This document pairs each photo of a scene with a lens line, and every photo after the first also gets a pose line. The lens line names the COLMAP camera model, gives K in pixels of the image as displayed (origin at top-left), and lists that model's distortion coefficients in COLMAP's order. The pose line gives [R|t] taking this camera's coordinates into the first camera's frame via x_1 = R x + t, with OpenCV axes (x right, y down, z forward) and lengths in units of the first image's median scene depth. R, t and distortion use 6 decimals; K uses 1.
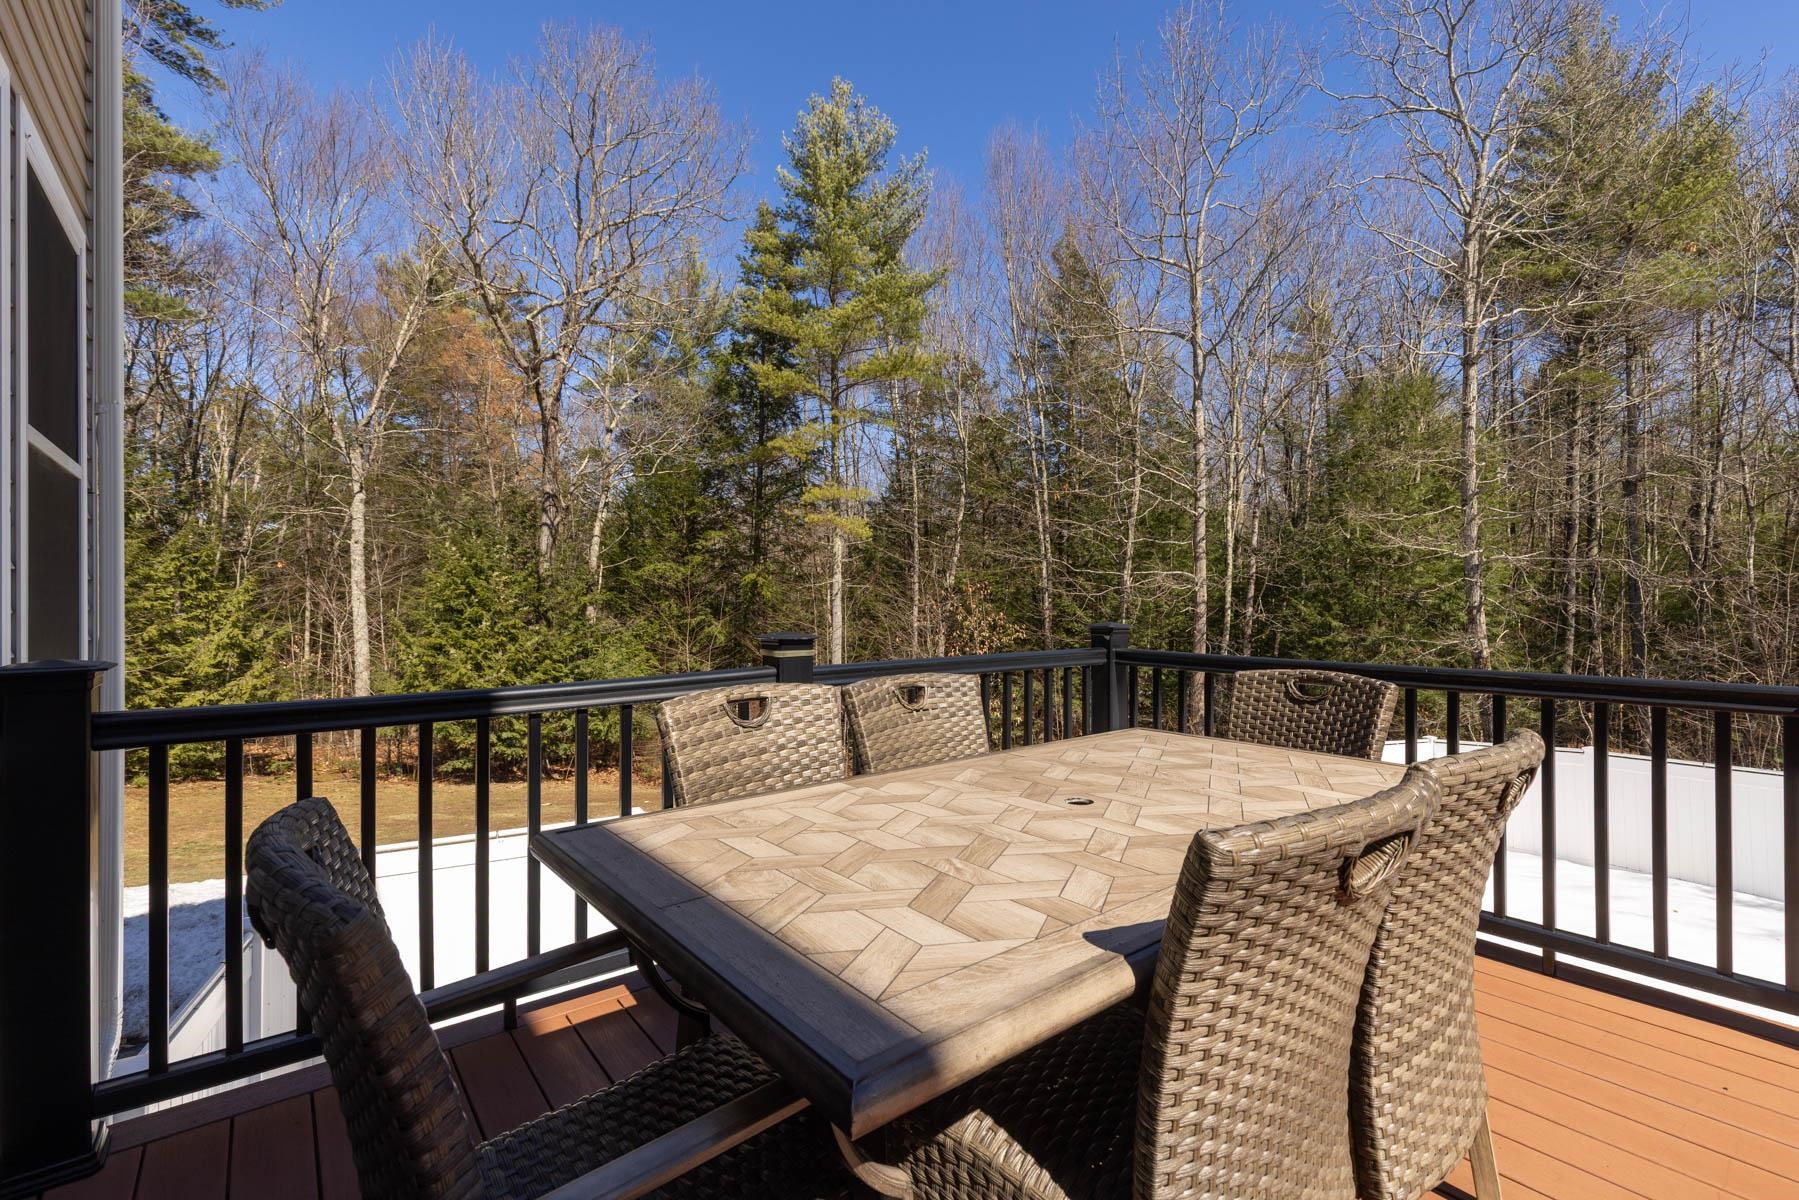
lens RADIAL K [[827.7, 0, 917.4], [0, 827.7, 600.9], [0, 0, 1]] dist [0.002888, 0.001833]
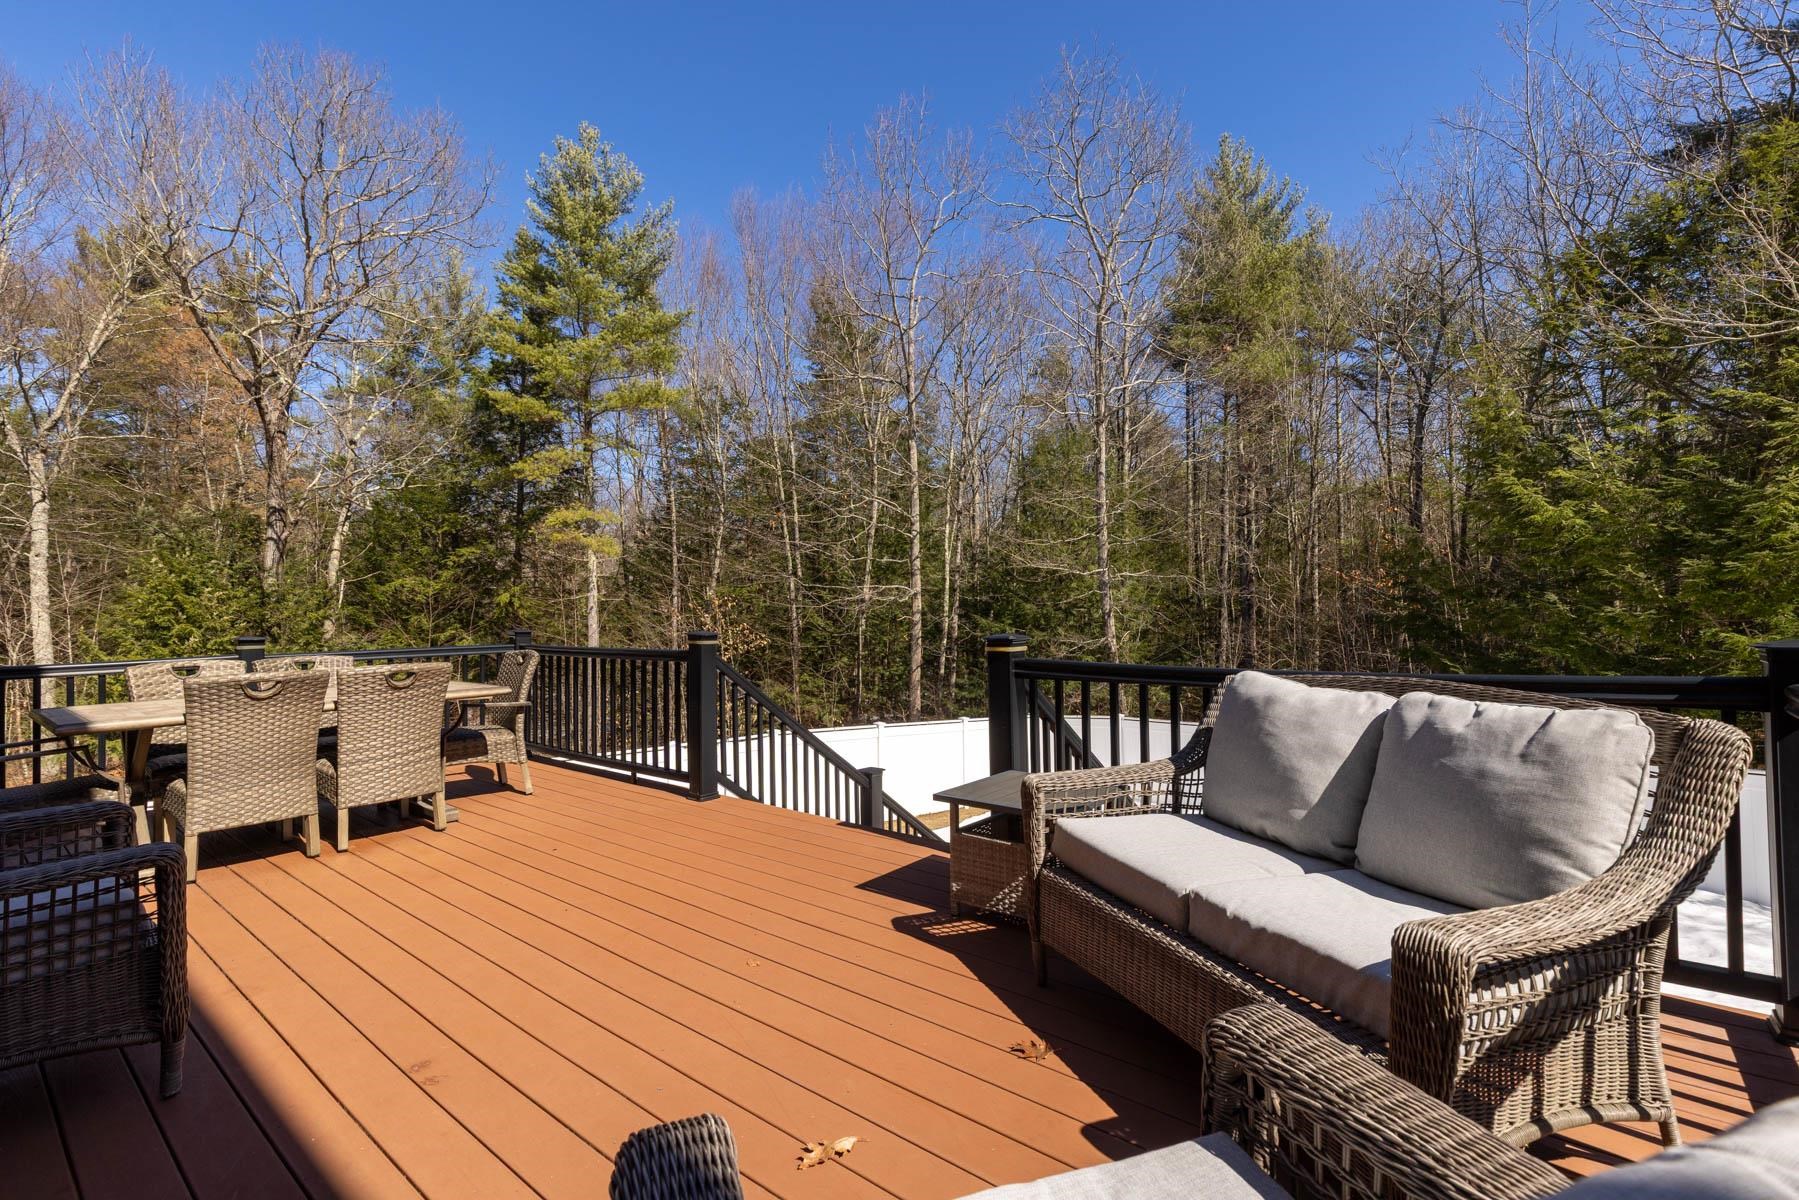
lens RADIAL K [[827.7, 0, 935.8], [0, 827.7, 604.0], [0, 0, 1]] dist [0.002888, 0.001833]
pose [[0.975882, -0.007686, 0.218165, 0.105887], [0.009332, 0.999935, -0.006514, -0.001242], [-0.218100, 0.008393, 0.975890, -0.134556]]
